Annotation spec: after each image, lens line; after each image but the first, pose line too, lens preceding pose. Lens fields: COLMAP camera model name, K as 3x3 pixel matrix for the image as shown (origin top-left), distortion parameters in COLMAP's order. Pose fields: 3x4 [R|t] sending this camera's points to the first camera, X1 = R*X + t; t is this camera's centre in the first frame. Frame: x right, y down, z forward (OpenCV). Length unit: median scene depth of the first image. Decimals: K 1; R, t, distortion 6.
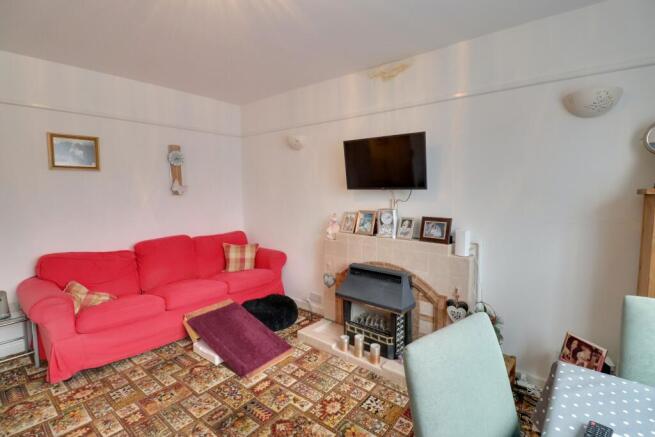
lens RADIAL K [[301.2, 0, 330.3], [0, 301.2, 215.8], [0, 0, 1]] dist [-0.000132, -0.000334]
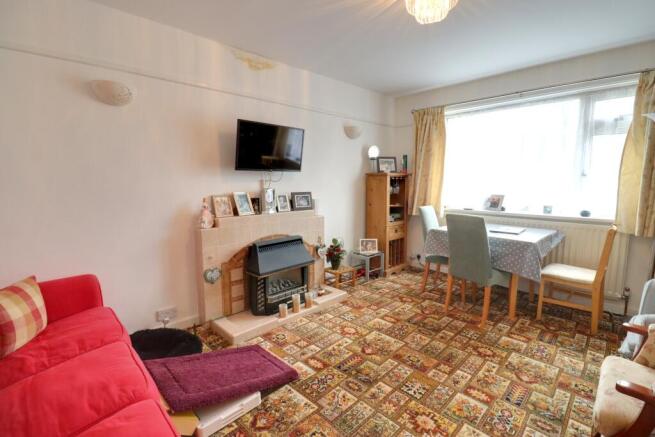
lens RADIAL K [[301.2, 0, 330.1], [0, 301.2, 217.9], [0, 0, 1]] dist [-0.000132, -0.000334]
pose [[0.117676, -0.129179, 0.984614, -1.011997], [0.079370, 0.989555, 0.120342, -0.033669], [-0.989875, 0.063987, 0.126699, 0.693841]]
